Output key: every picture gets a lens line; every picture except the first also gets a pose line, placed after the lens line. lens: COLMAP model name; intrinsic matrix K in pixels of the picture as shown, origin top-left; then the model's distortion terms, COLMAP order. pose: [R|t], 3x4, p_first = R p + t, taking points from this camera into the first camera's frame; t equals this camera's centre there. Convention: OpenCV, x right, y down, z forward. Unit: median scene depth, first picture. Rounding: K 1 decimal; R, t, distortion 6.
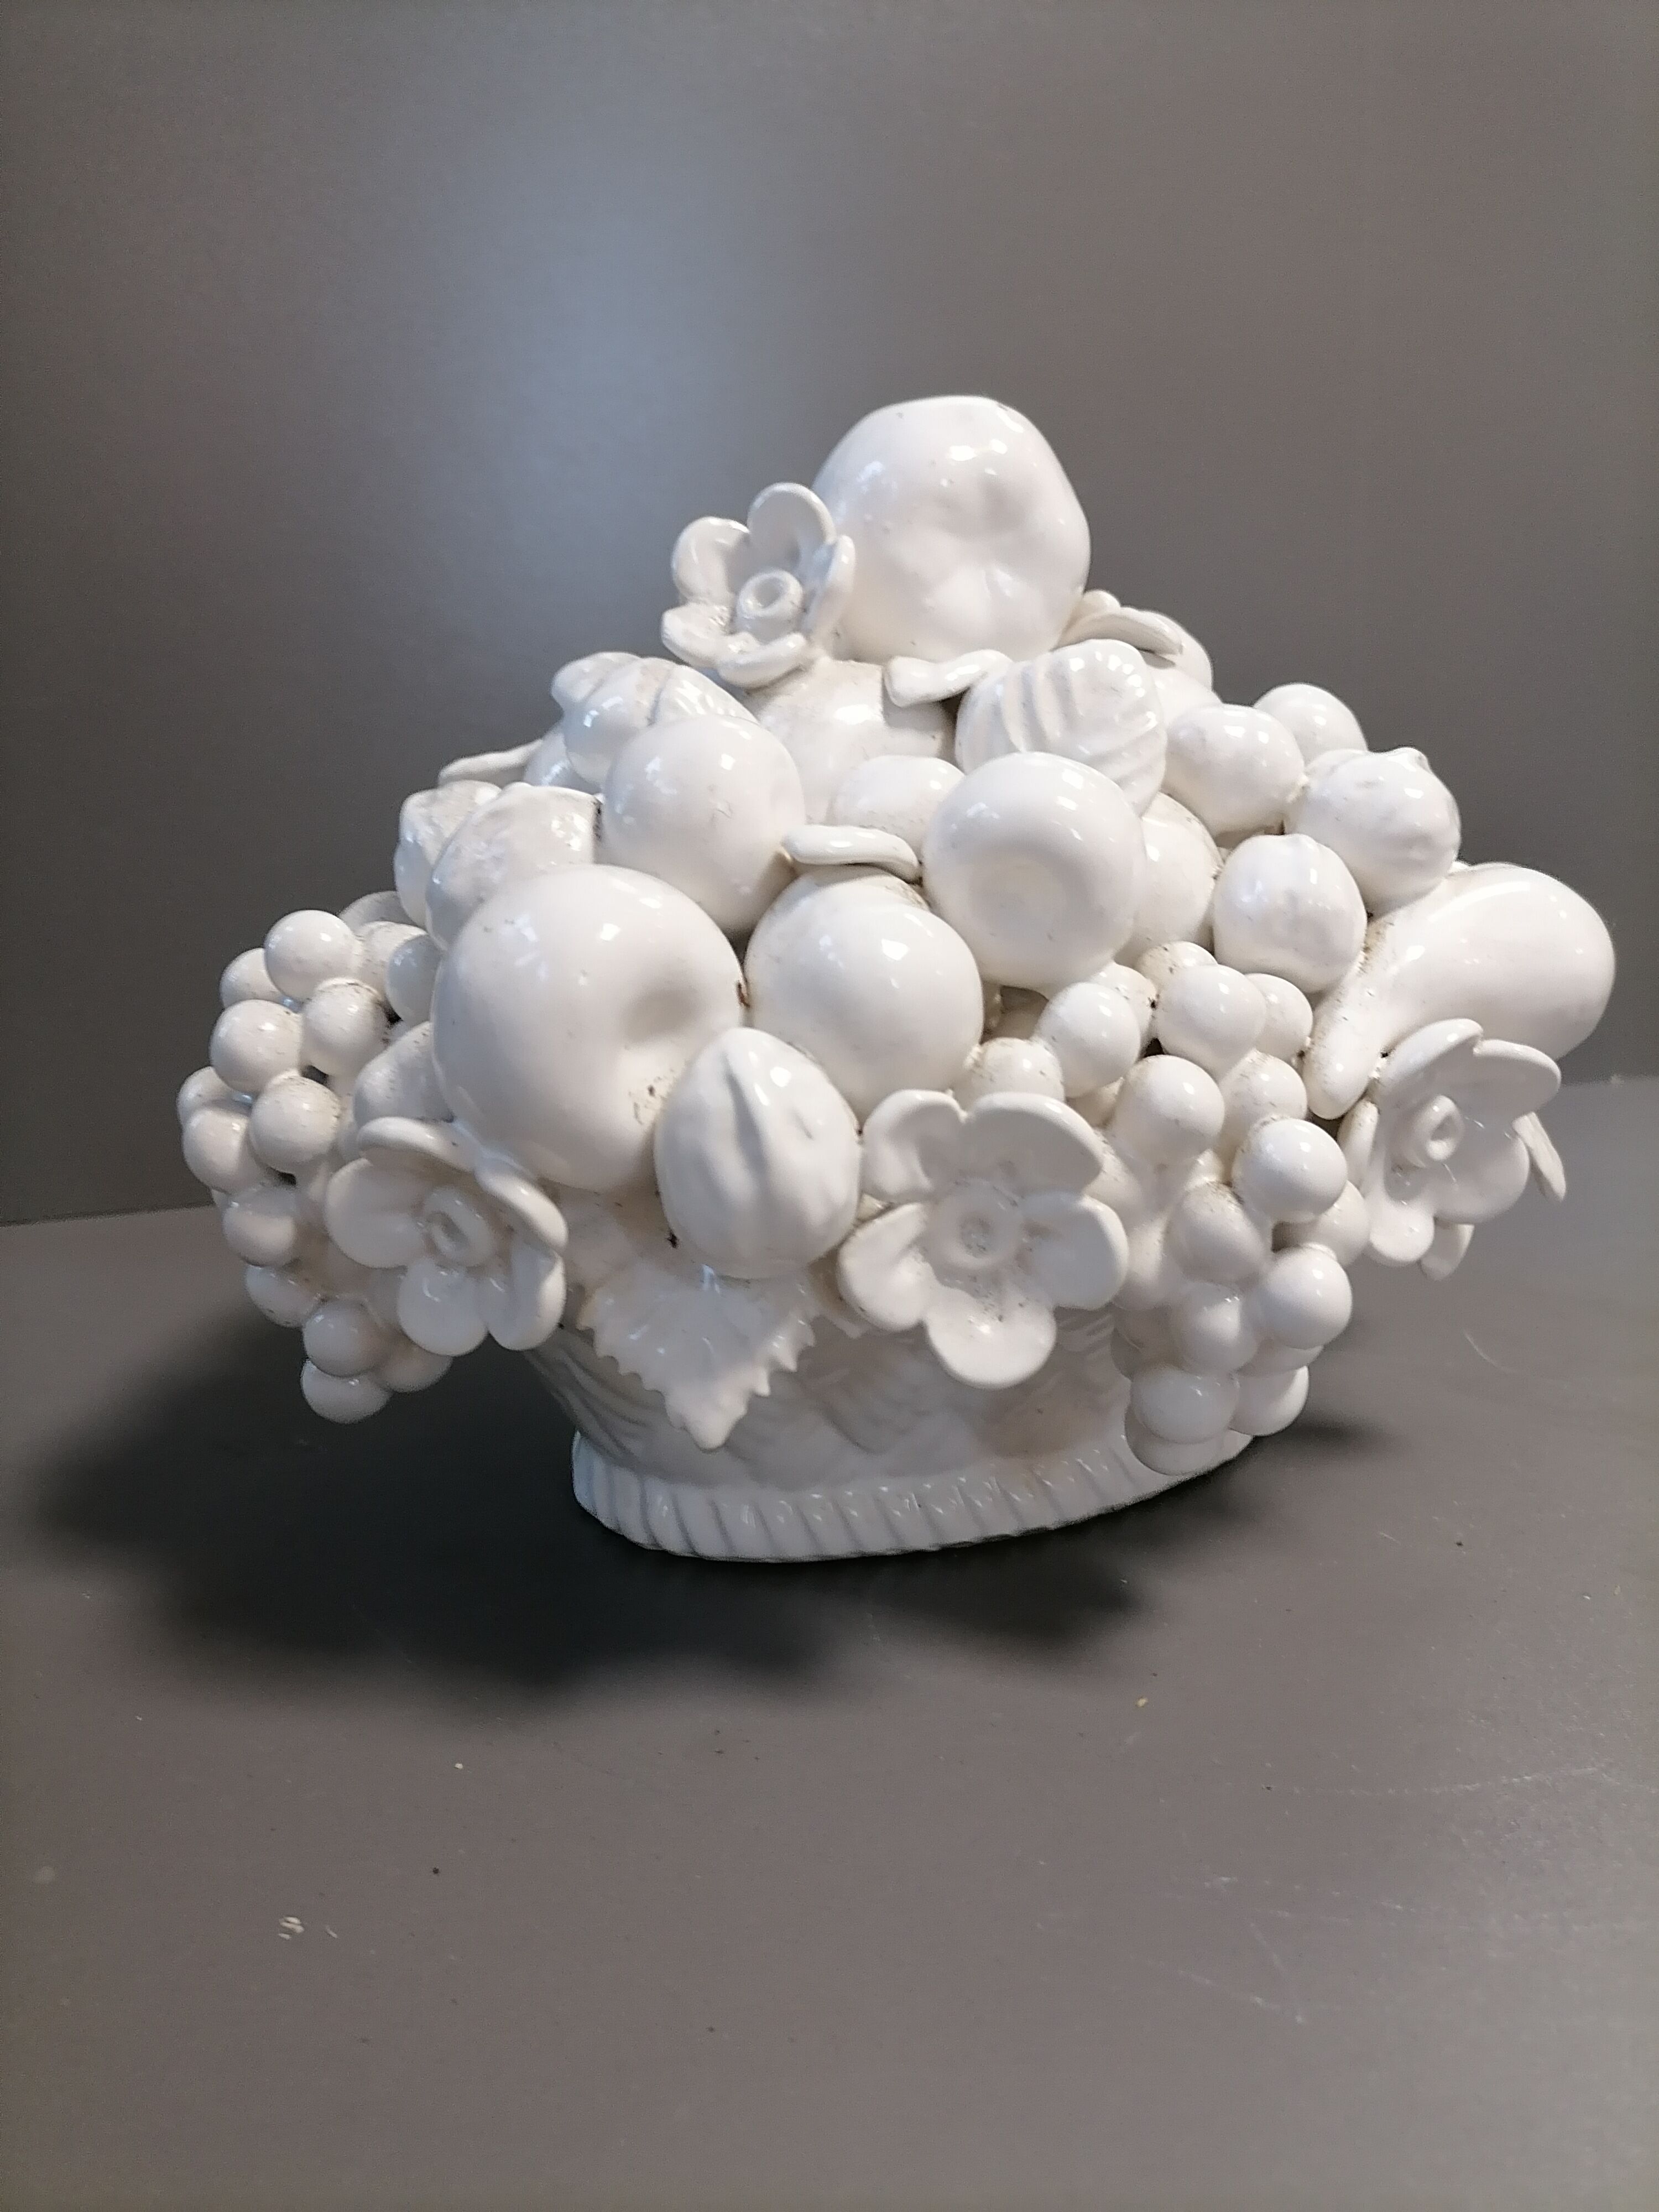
lens RADIAL K [[1706.3, 0, 840.1], [0, 1706.3, 1110.9], [0, 0, 1]] dist [0.003340, -0.003949]
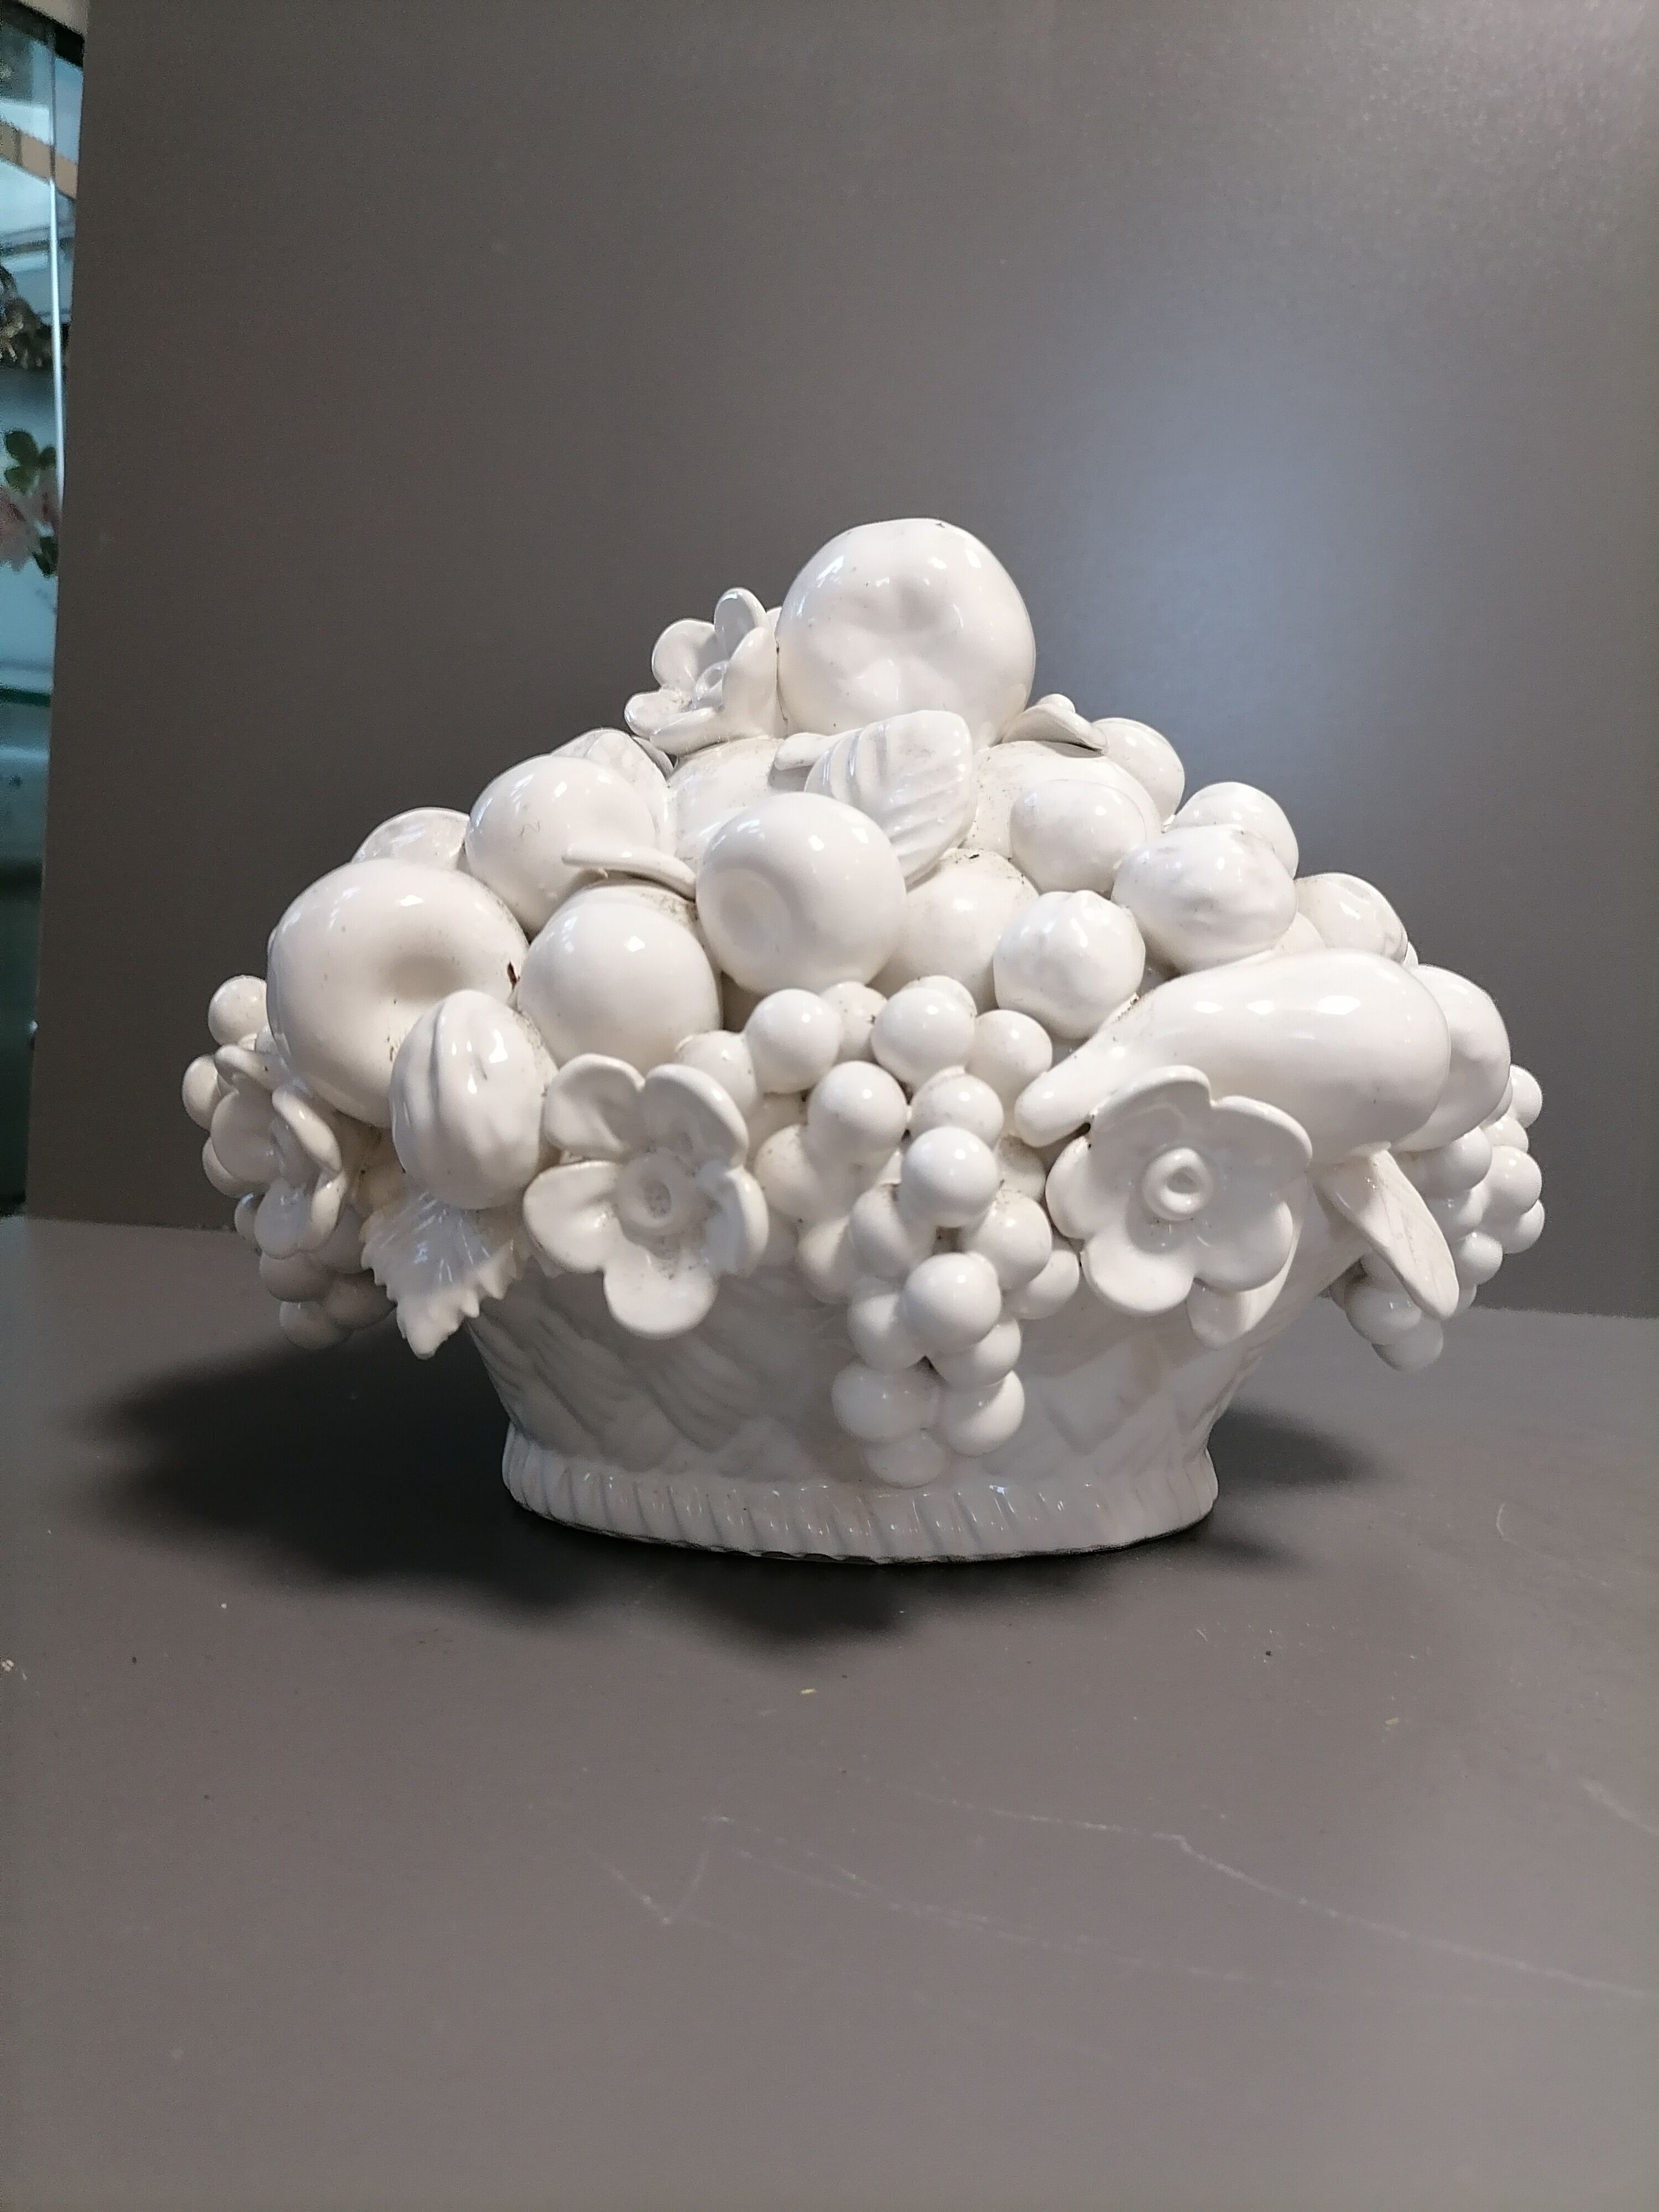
lens RADIAL K [[1705.0, 0, 841.7], [0, 1705.0, 1102.4], [0, 0, 1]] dist [0.001646, 0.001478]
pose [[0.934258, 0.094125, -0.343951, 0.547283], [-0.139723, 0.984036, -0.110233, 0.112399], [0.328084, 0.151044, 0.932495, -0.009968]]
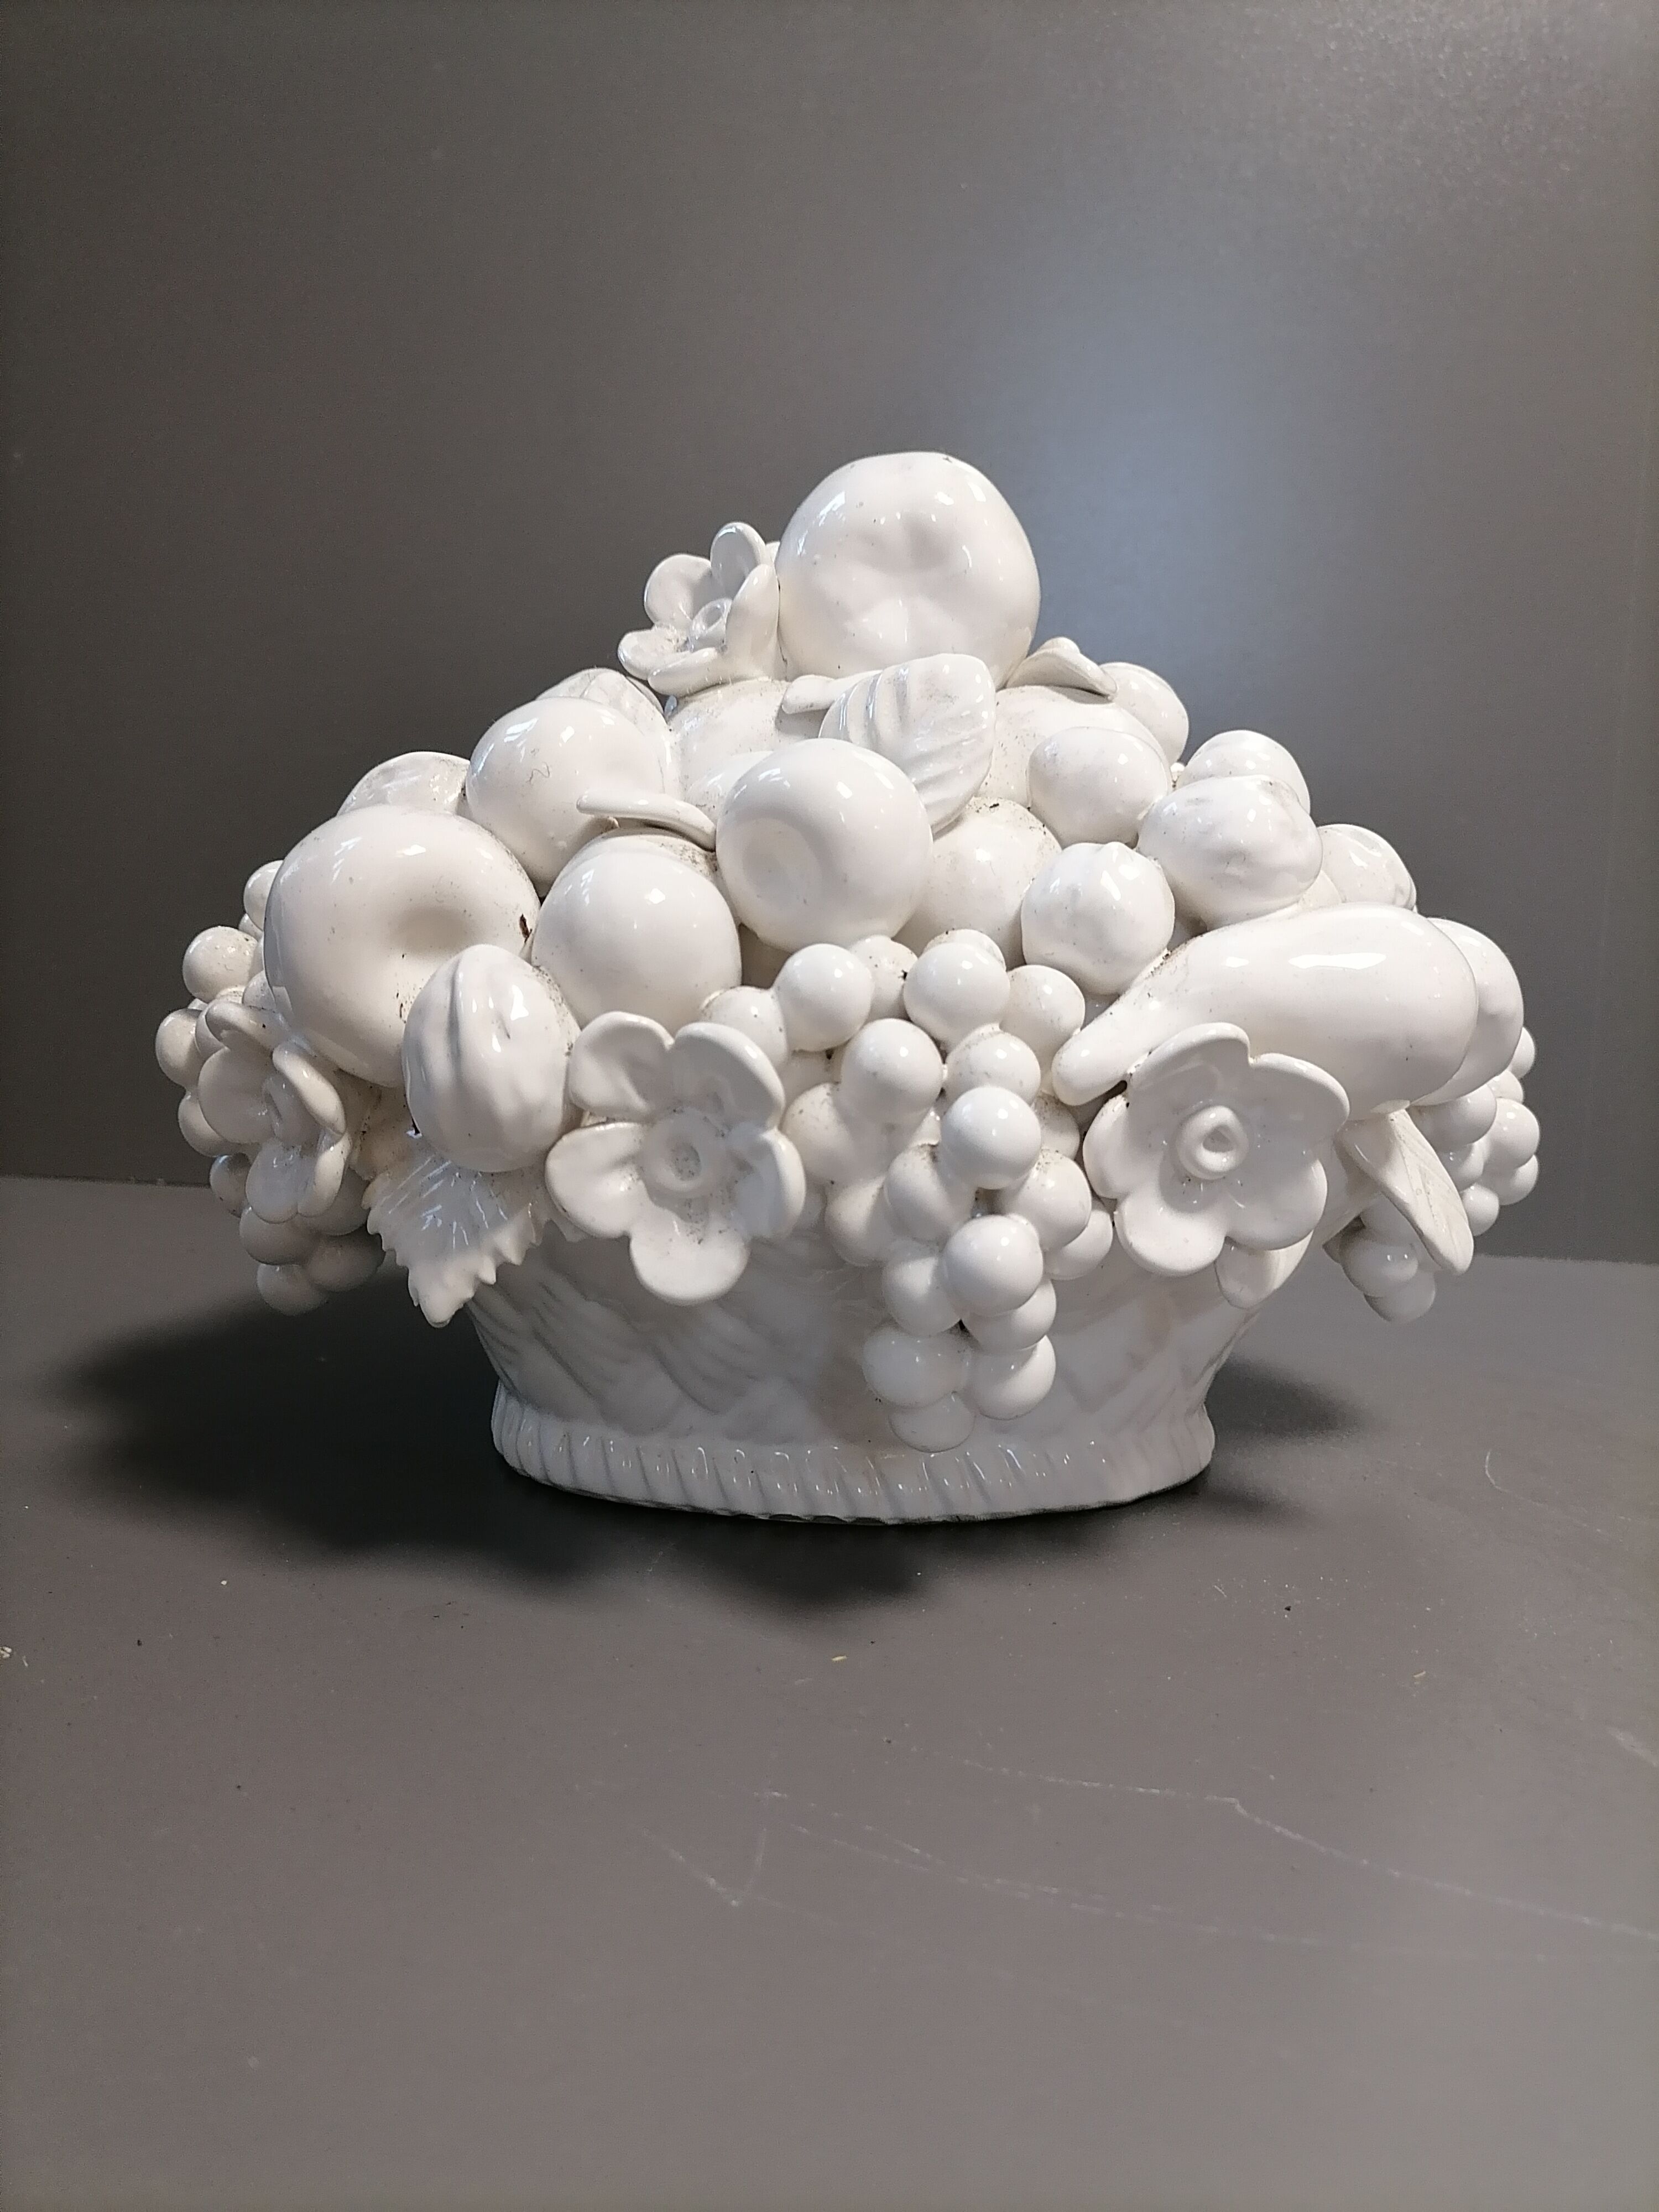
lens RADIAL K [[1706.3, 0, 840.1], [0, 1706.3, 1110.9], [0, 0, 1]] dist [0.003340, -0.003949]
pose [[0.952929, 0.103906, -0.284833, 0.458506], [-0.131494, 0.988127, -0.079459, 0.110255], [0.273195, 0.113172, 0.955278, -0.008939]]
